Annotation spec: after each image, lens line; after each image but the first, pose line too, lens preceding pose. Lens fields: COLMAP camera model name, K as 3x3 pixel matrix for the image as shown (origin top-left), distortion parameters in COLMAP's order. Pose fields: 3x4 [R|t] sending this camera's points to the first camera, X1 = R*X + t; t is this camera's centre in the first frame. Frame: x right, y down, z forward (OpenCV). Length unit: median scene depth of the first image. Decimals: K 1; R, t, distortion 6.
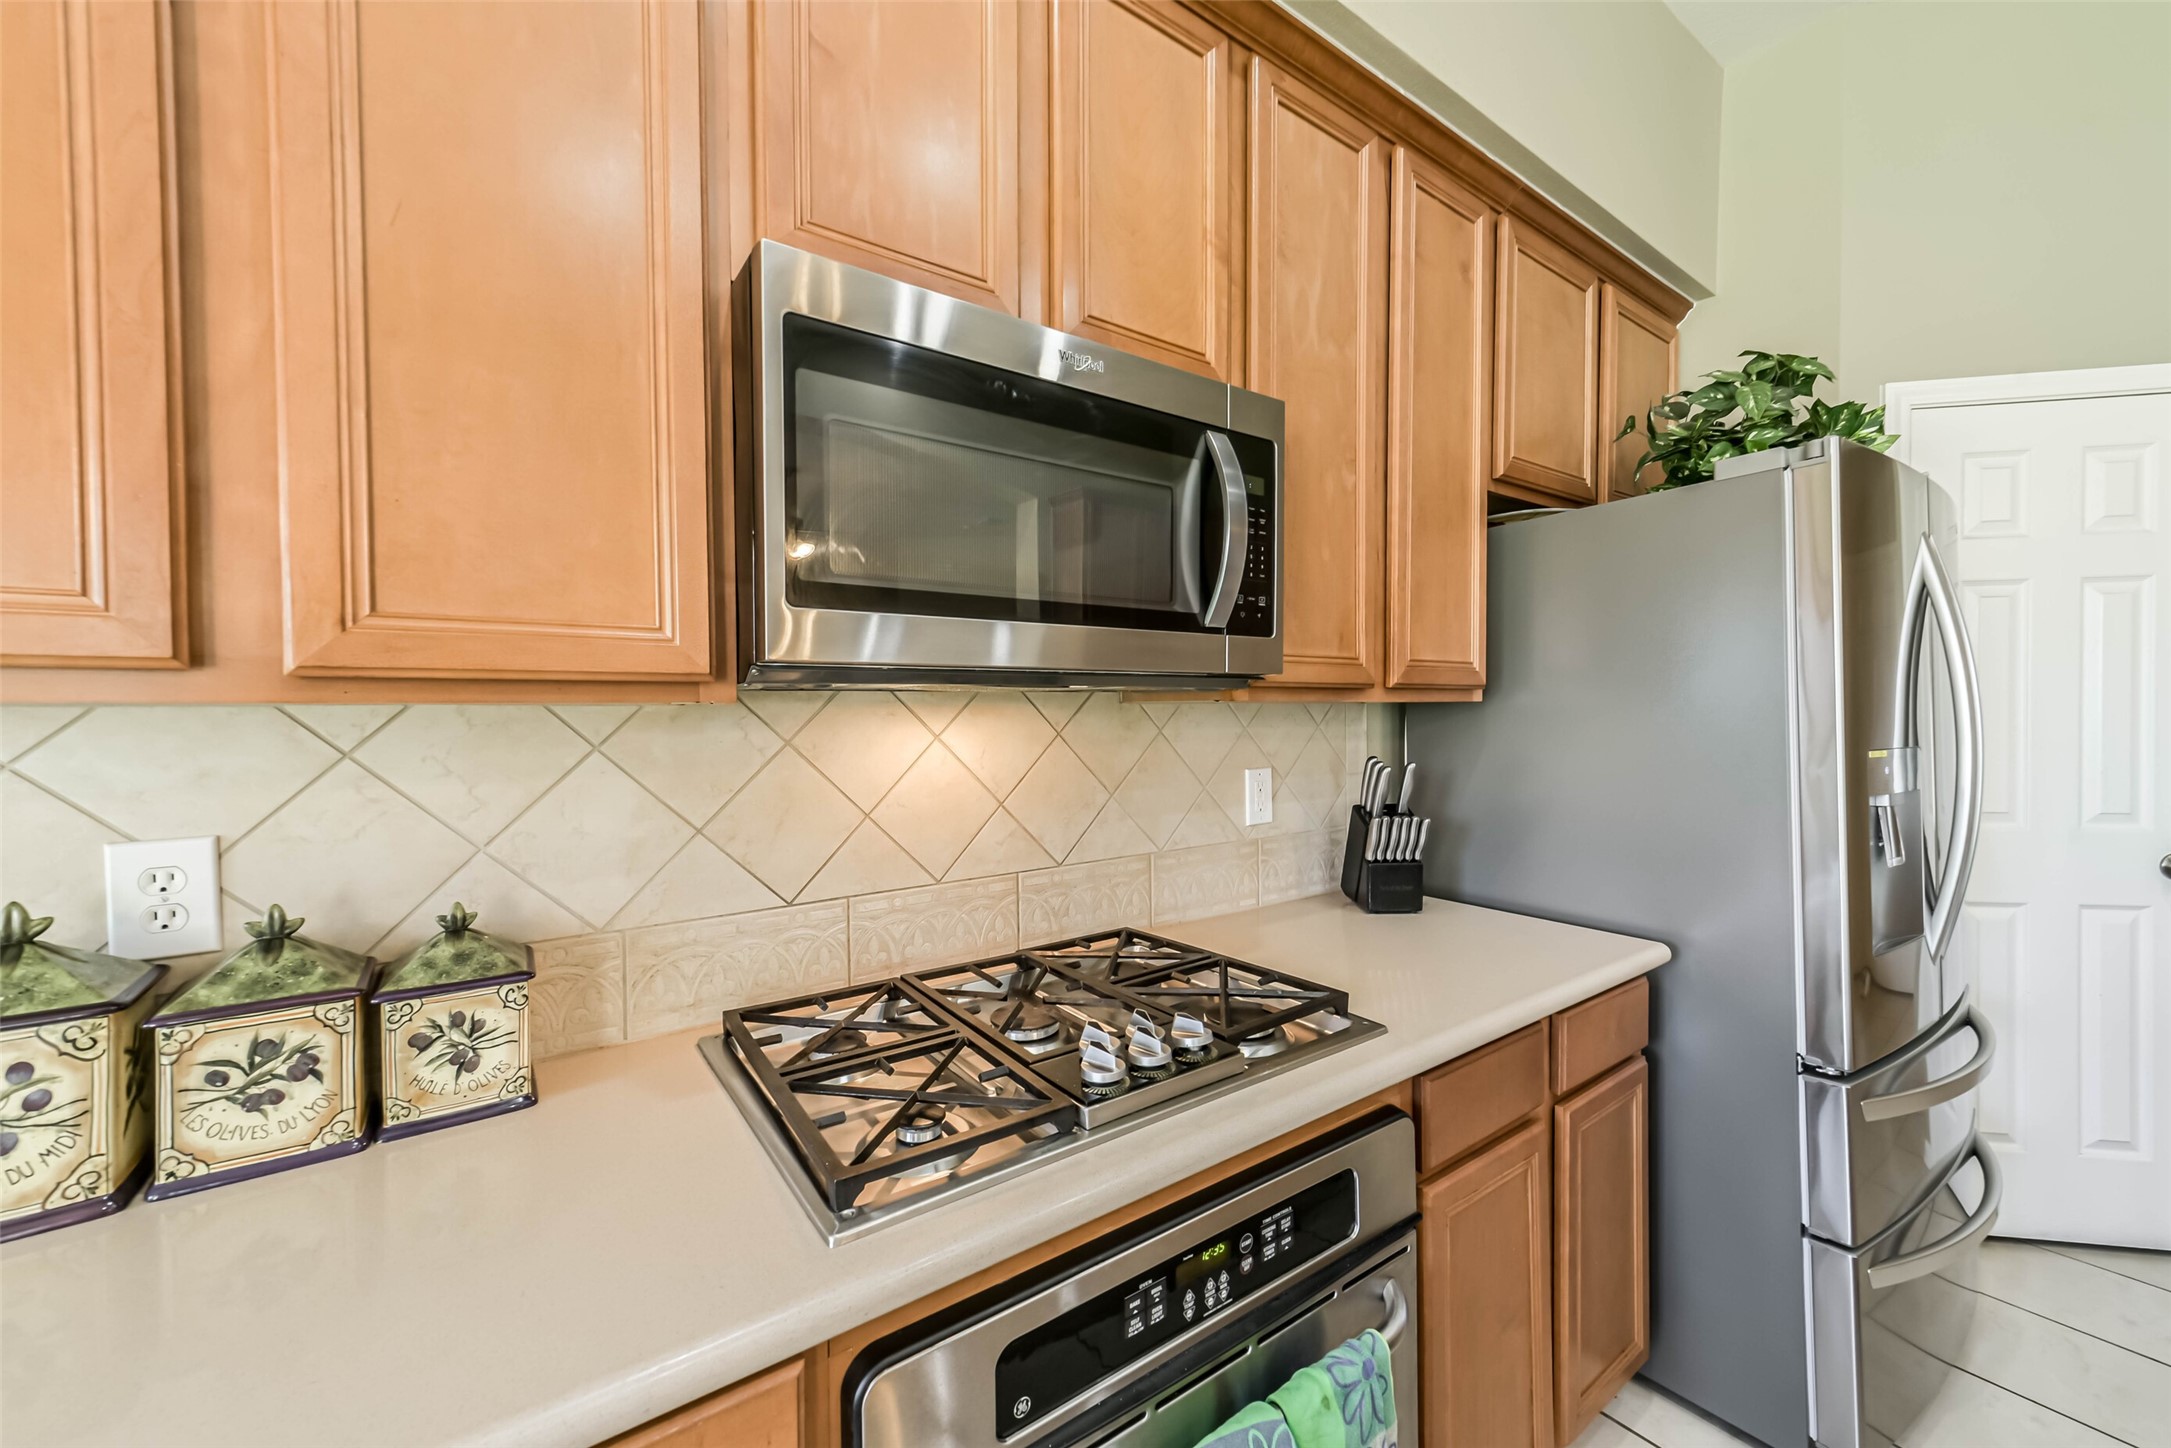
lens RADIAL K [[833.0, 0, 1095.9], [0, 833.0, 724.0], [0, 0, 1]] dist [0.012922, -0.001457]
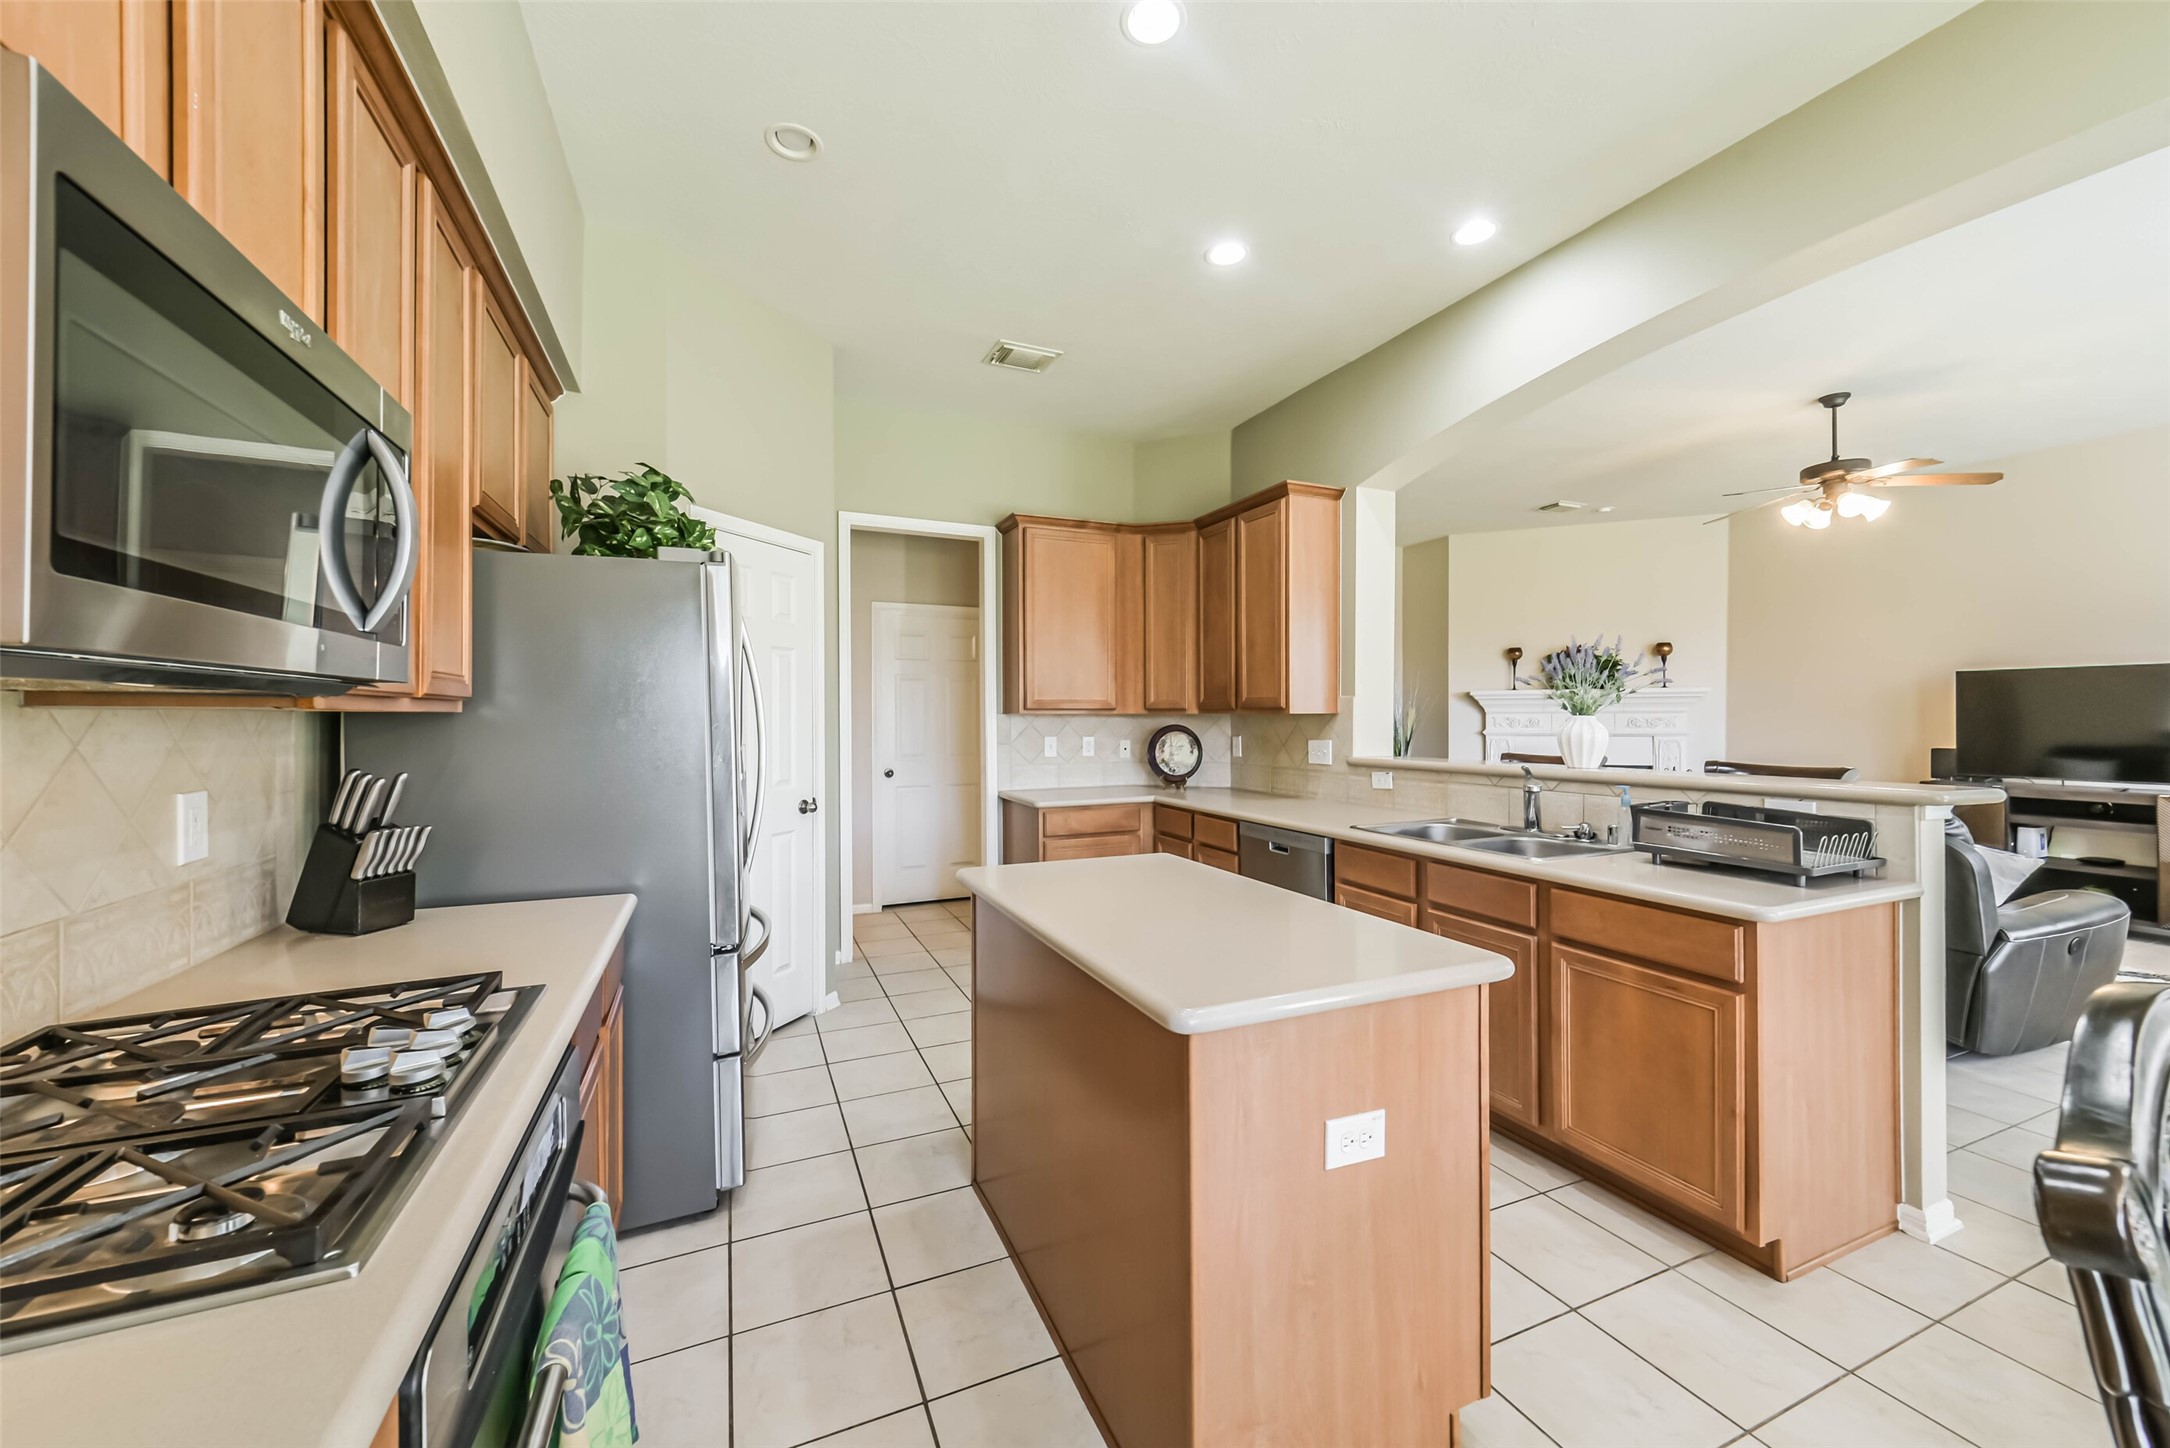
lens RADIAL K [[832.6, 0, 1091.8], [0, 832.6, 716.5], [0, 0, 1]] dist [0.012922, -0.001457]
pose [[0.215196, 0.009419, 0.976525, -0.637292], [0.014233, 0.999817, -0.012781, 0.005786], [-0.976467, 0.016650, 0.215023, -0.022338]]
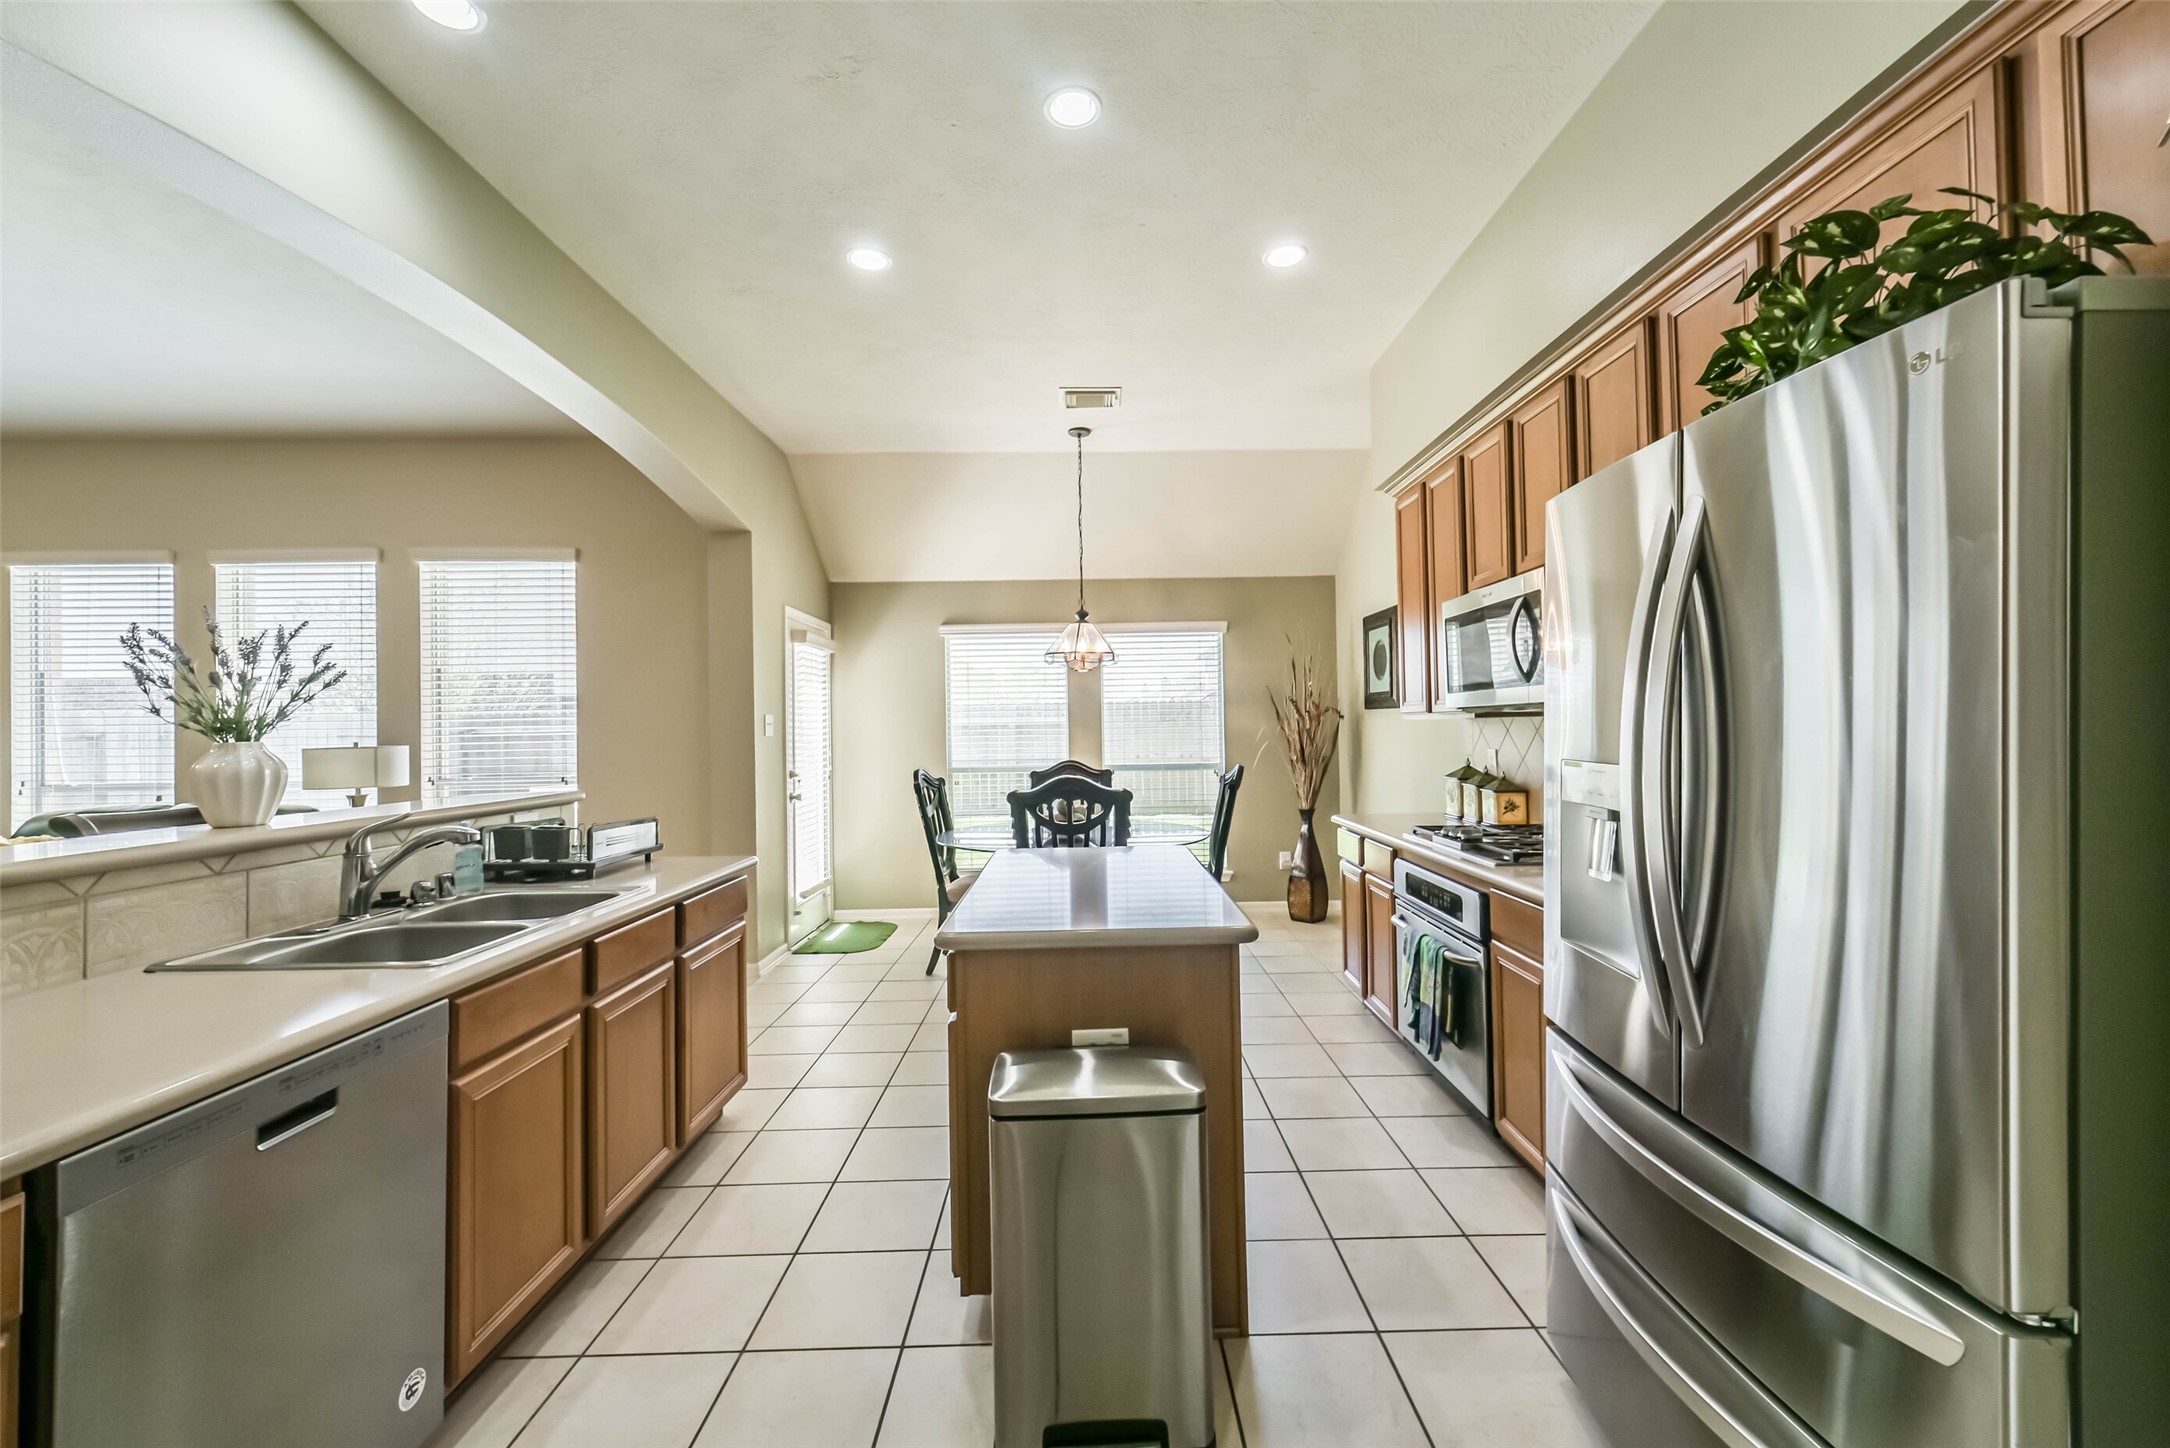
lens RADIAL K [[832.6, 0, 1081.6], [0, 832.6, 729.6], [0, 0, 1]] dist [0.012922, -0.001457]
pose [[-0.595936, 0.021512, -0.802744, 2.690766], [0.011615, 0.999767, 0.018170, -0.044832], [0.802948, 0.001505, -0.596047, 1.394227]]
